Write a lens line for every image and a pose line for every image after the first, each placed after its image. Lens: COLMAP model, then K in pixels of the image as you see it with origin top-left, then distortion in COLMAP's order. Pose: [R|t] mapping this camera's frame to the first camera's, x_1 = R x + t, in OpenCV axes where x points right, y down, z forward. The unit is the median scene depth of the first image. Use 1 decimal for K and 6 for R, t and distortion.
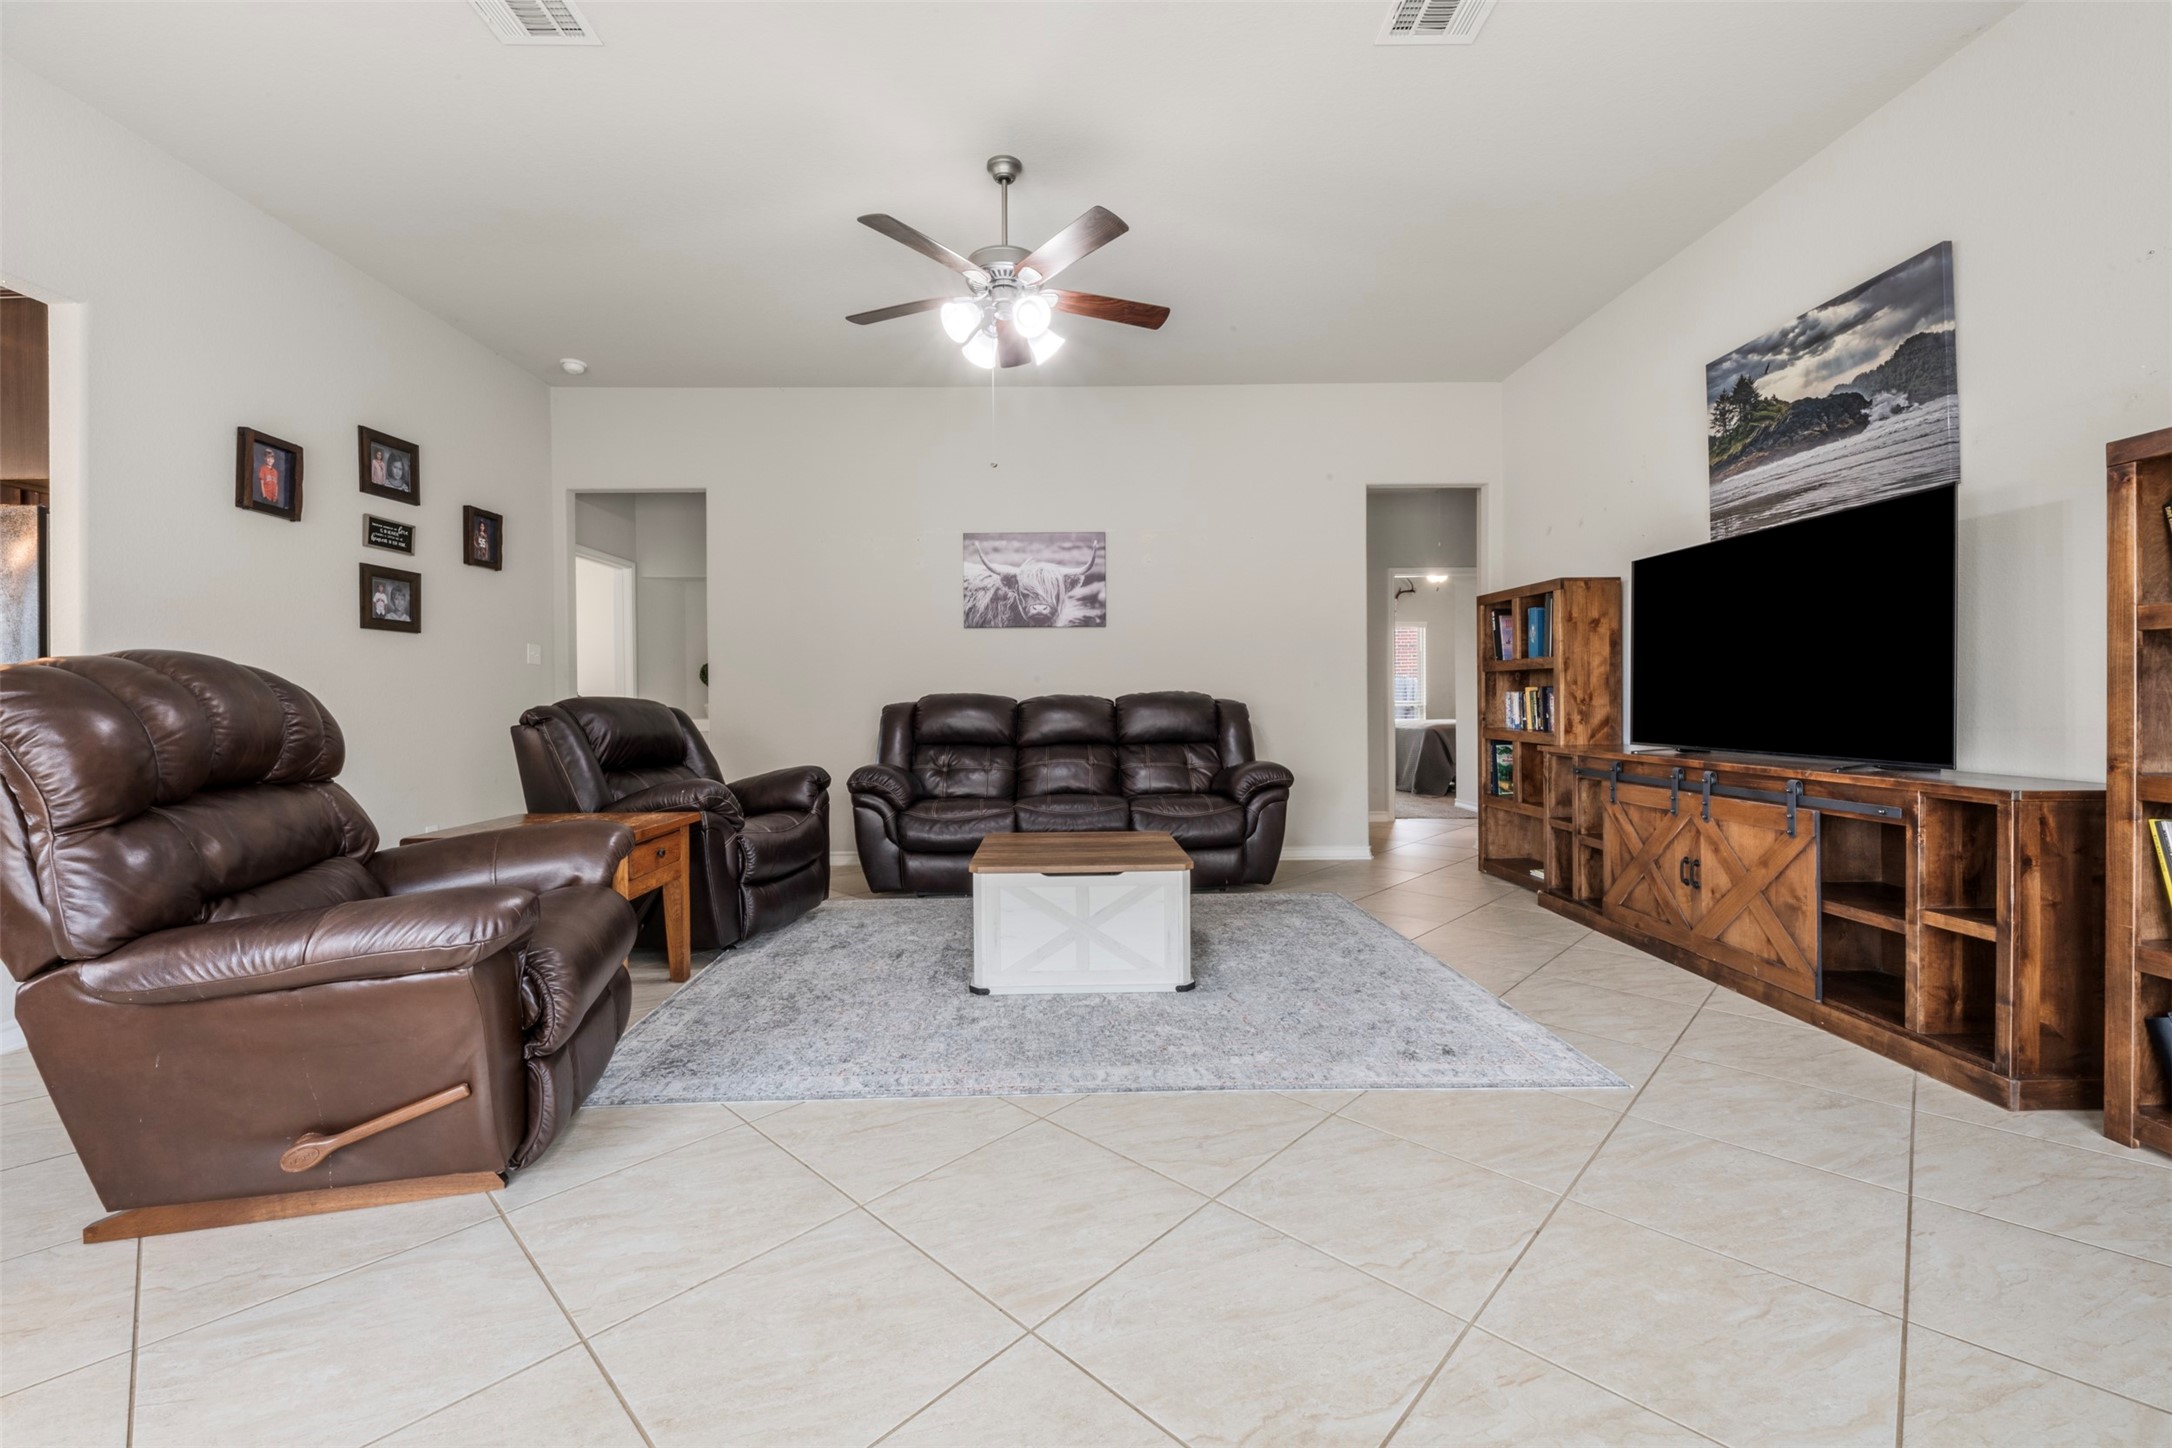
lens RADIAL K [[864.7, 0, 1063.8], [0, 864.7, 709.9], [0, 0, 1]] dist [0.009778, -0.000338]
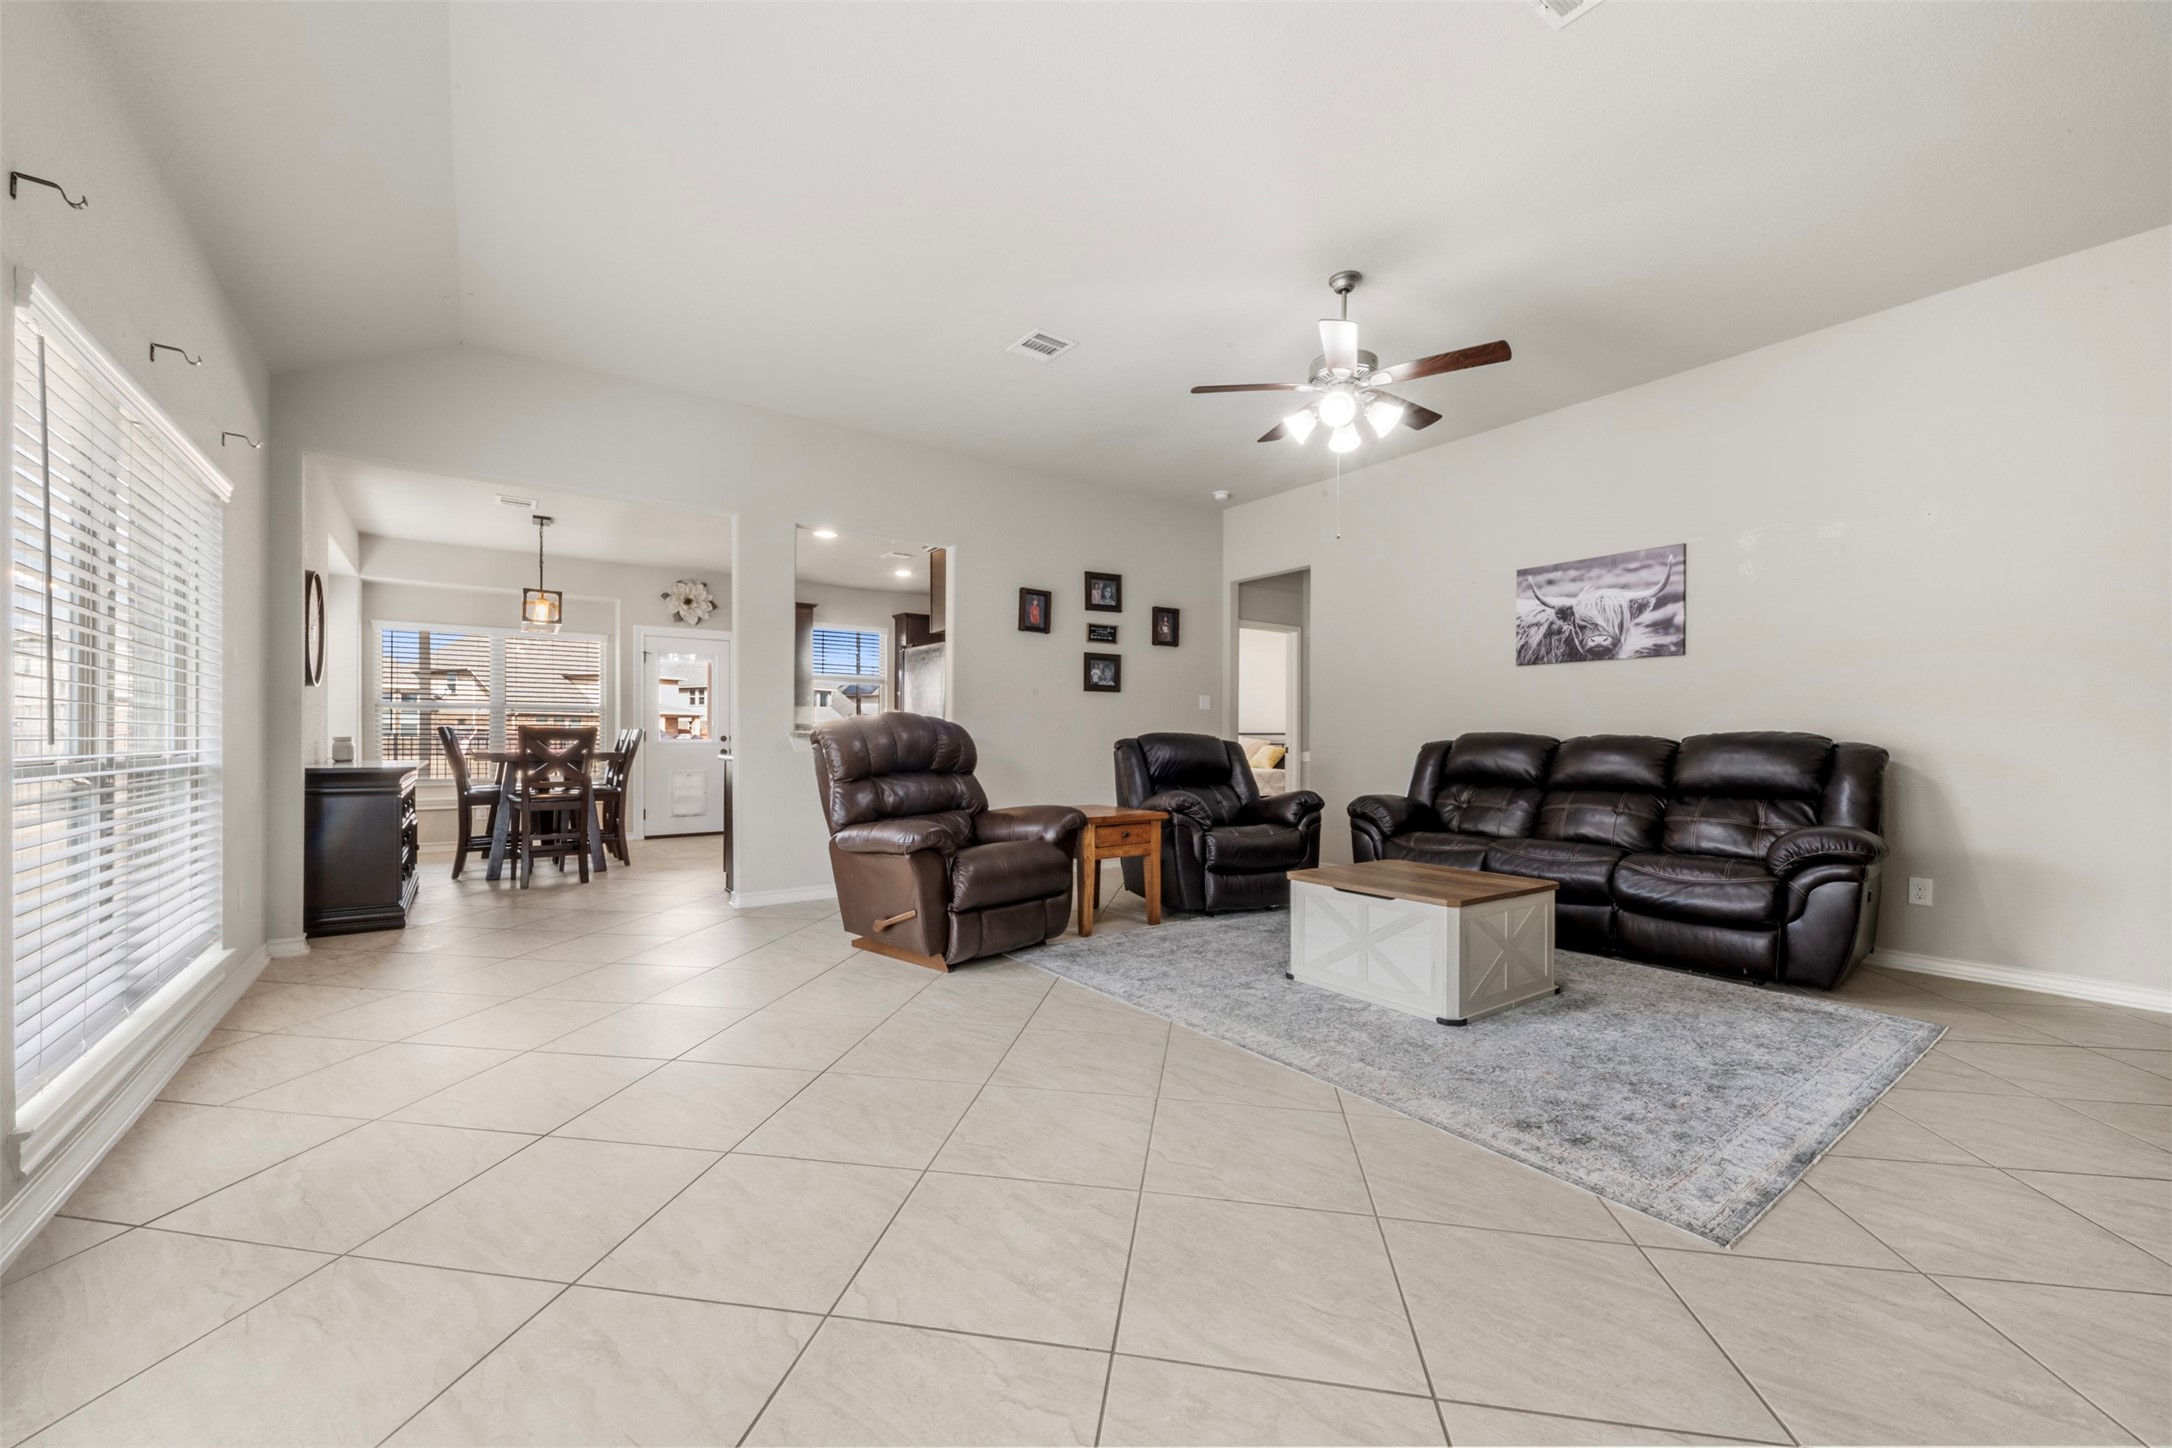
lens RADIAL K [[864.7, 0, 1091.0], [0, 864.7, 740.6], [0, 0, 1]] dist [0.009778, -0.000338]
pose [[0.571102, 0.014669, -0.820748, 0.643383], [-0.021196, 0.999770, 0.003120, -0.003712], [0.820606, 0.015615, 0.571282, 0.059826]]
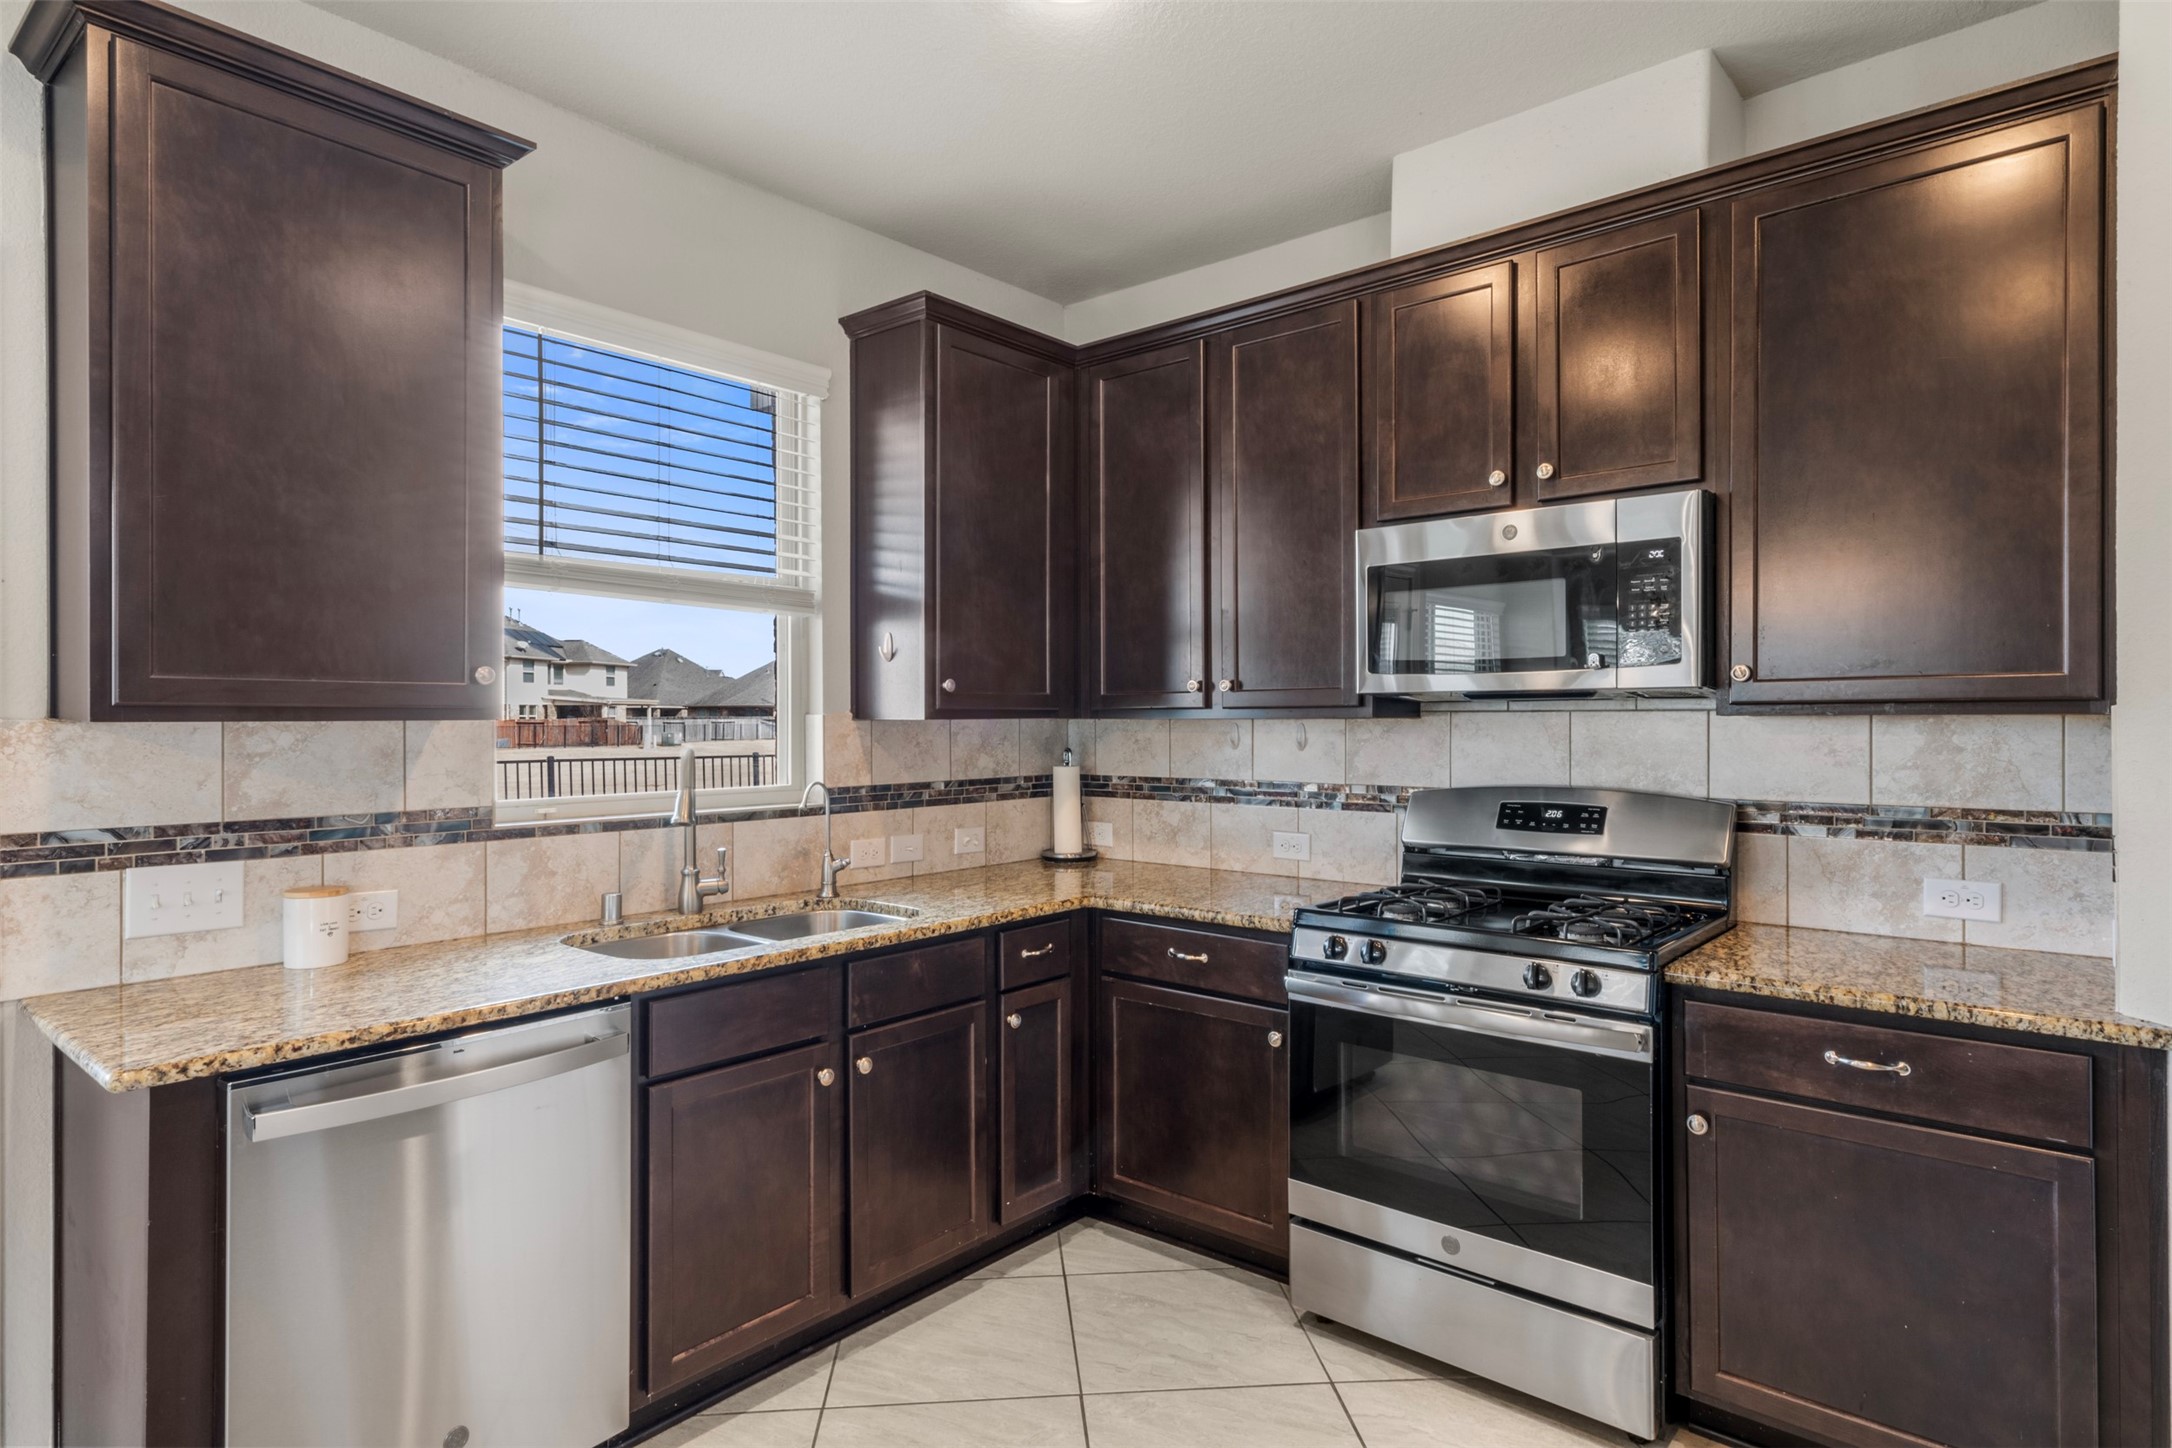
lens RADIAL K [[1172.5, 0, 1072.4], [0, 1172.5, 726.2], [0, 0, 1]] dist [0.011739, 0.007057]
pose [[0.748611, 0.012391, -0.662894, -1.326007], [-0.012449, 0.999912, 0.004632, -0.084166], [0.662893, 0.004785, 0.748699, 0.588865]]
